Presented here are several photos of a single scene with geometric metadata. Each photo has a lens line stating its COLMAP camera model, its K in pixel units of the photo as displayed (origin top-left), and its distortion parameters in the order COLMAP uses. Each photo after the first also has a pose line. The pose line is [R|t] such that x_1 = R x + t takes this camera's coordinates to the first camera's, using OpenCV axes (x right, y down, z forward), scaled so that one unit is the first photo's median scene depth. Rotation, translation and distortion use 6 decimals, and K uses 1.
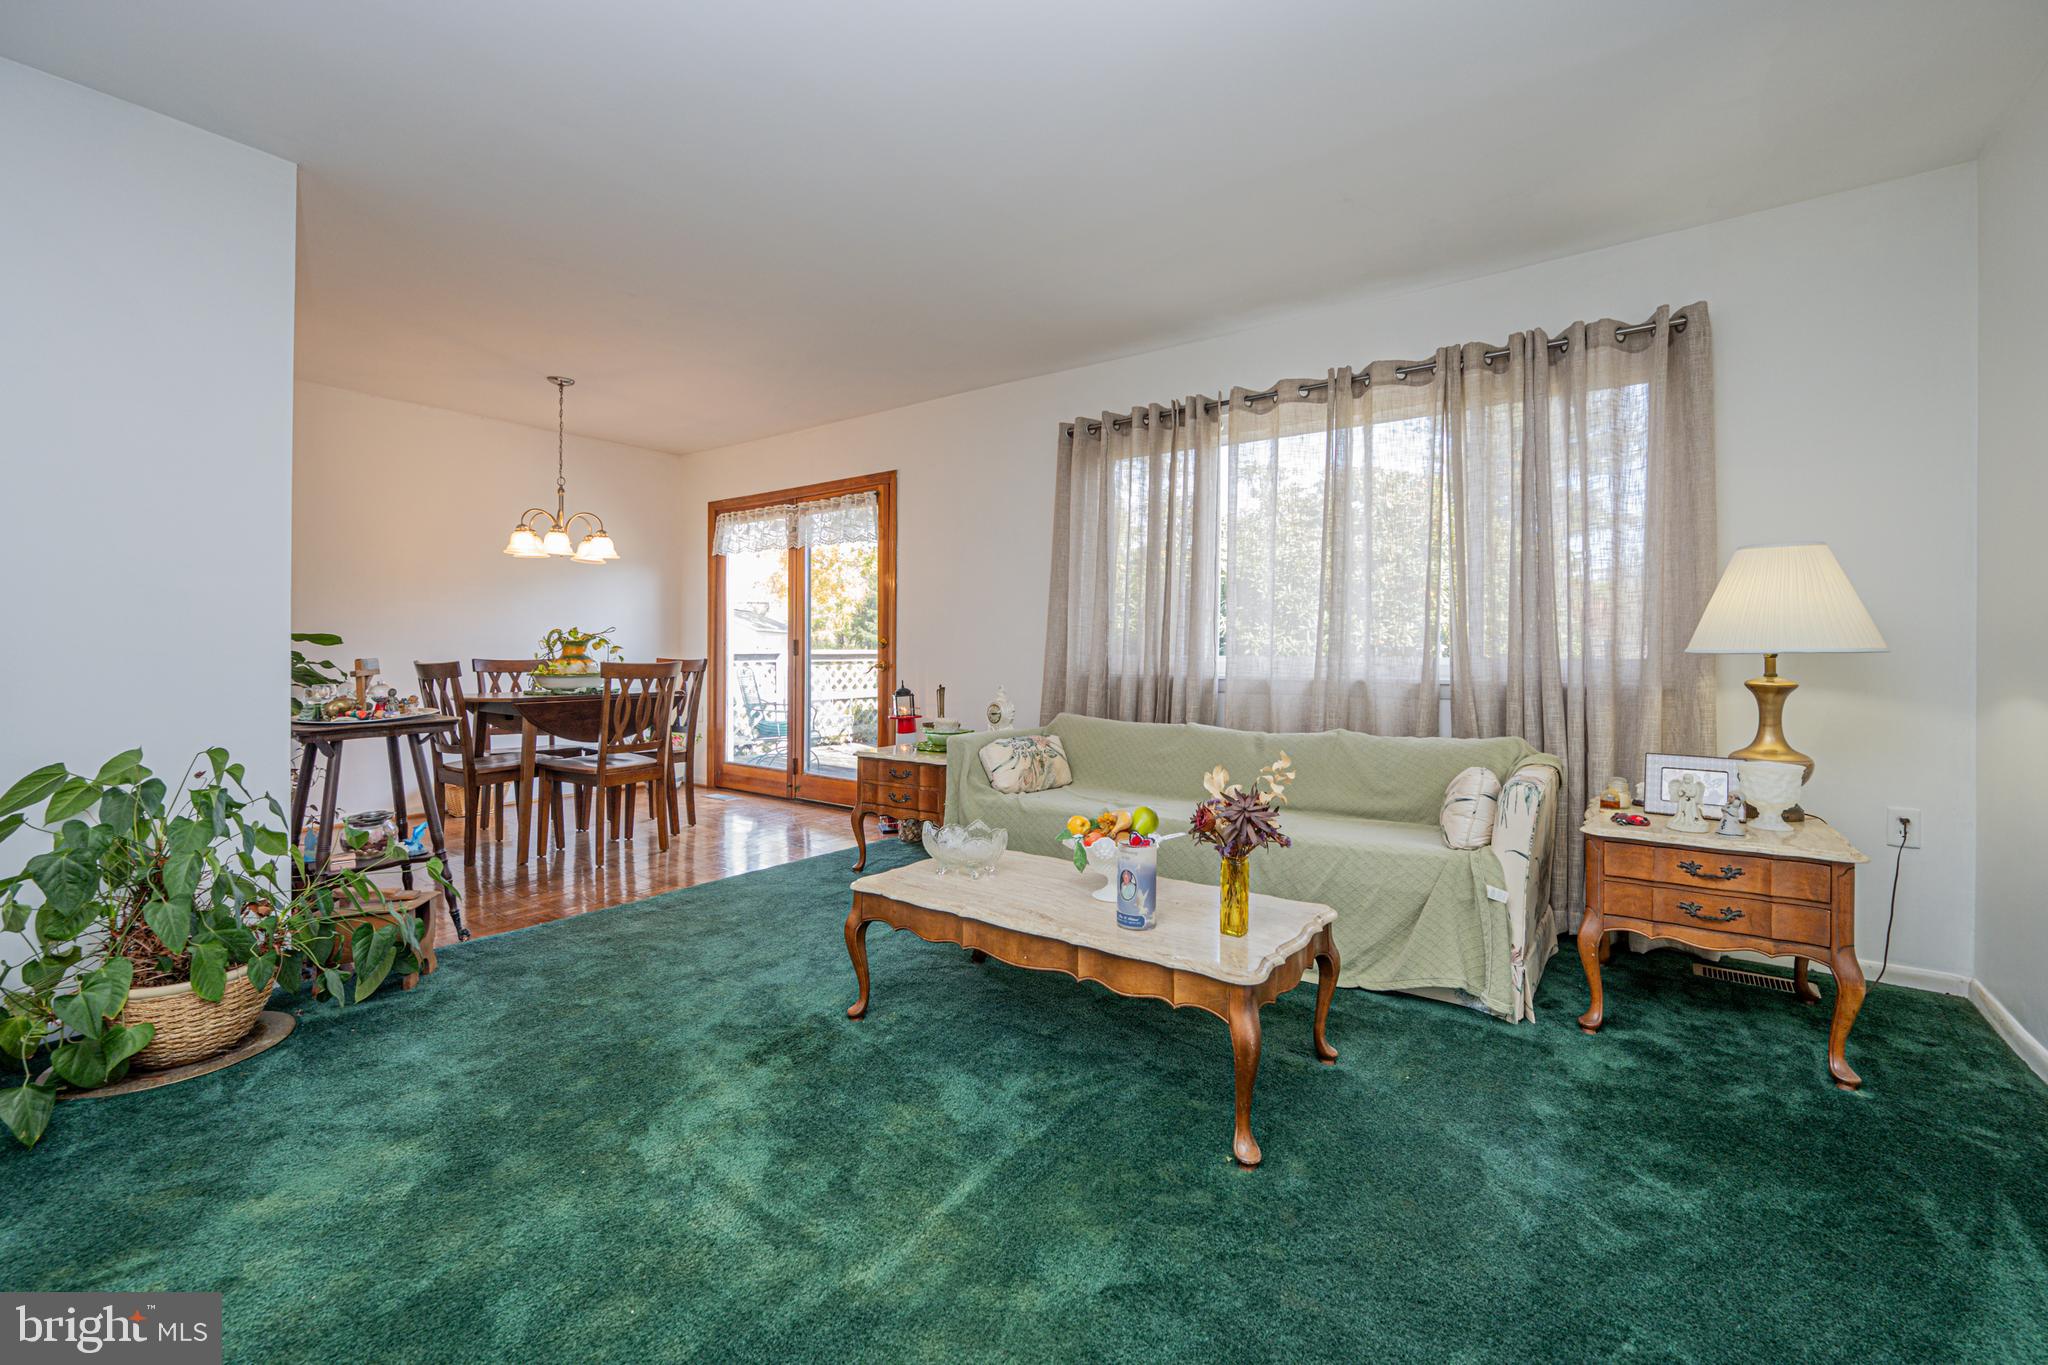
lens RADIAL K [[835.7, 0, 1026.7], [0, 835.7, 654.7], [0, 0, 1]] dist [-0.000783, -0.000121]
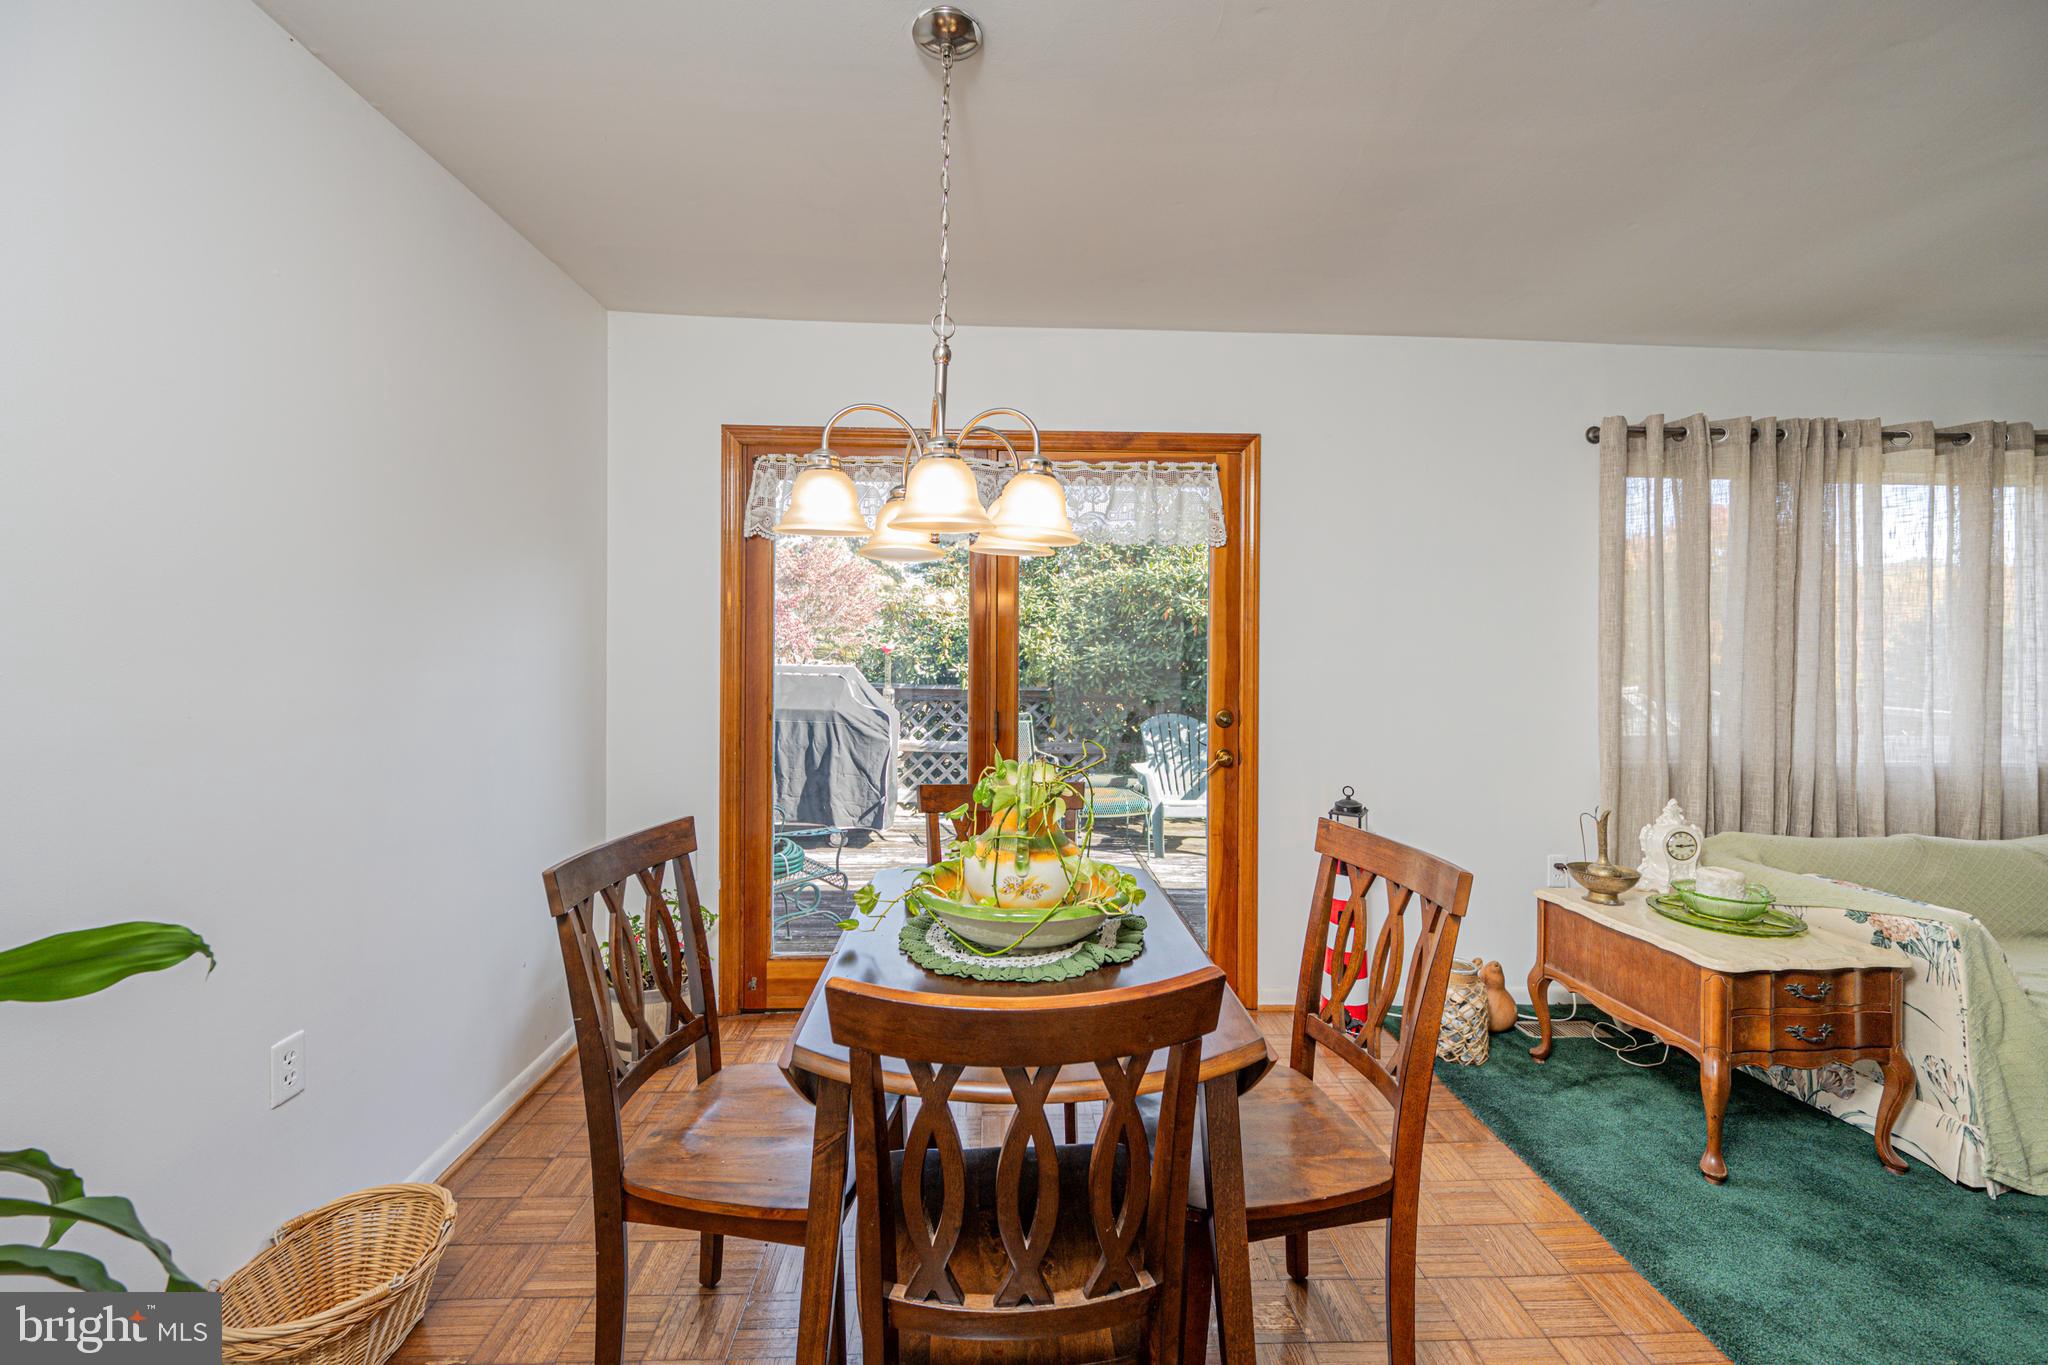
lens RADIAL K [[835.7, 0, 1026.7], [0, 835.7, 654.7], [0, 0, 1]] dist [-0.000783, -0.000121]
pose [[0.780949, -0.007206, 0.624553, -0.663117], [-0.000151, 0.999931, 0.011725, -0.069170], [-0.624594, -0.009251, 0.780895, 0.633702]]
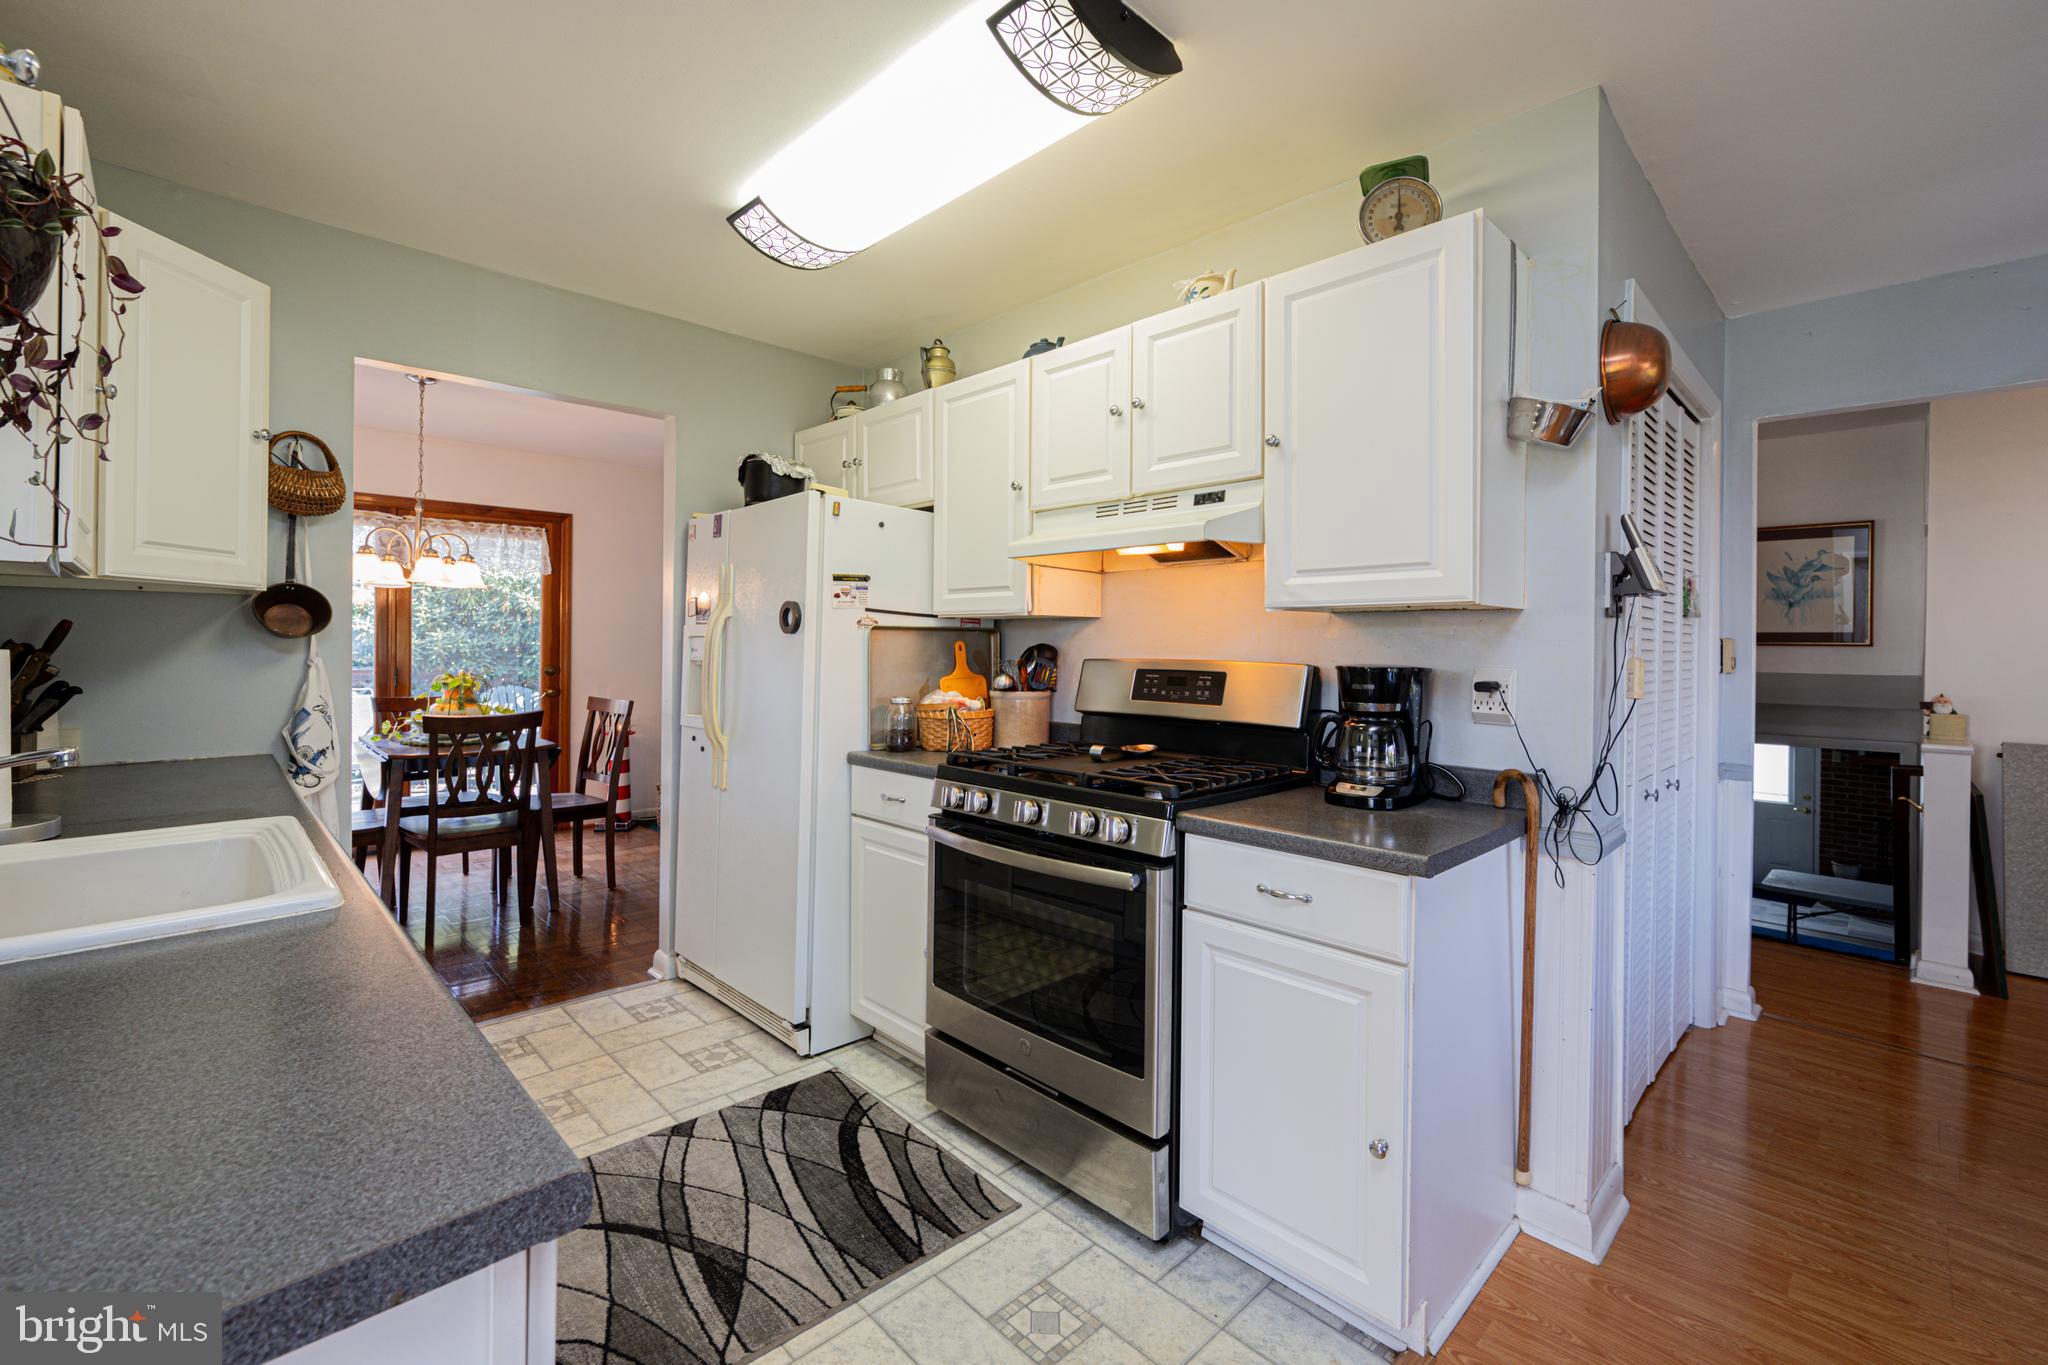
lens RADIAL K [[868.4, 0, 1019.7], [0, 868.4, 646.6], [0, 0, 1]] dist [-0.000317, -0.000408]
pose [[0.179441, -0.006568, 0.983747, -1.171948], [-0.007158, 0.999943, 0.007982, -0.060374], [-0.983743, -0.008474, 0.179384, 0.215599]]
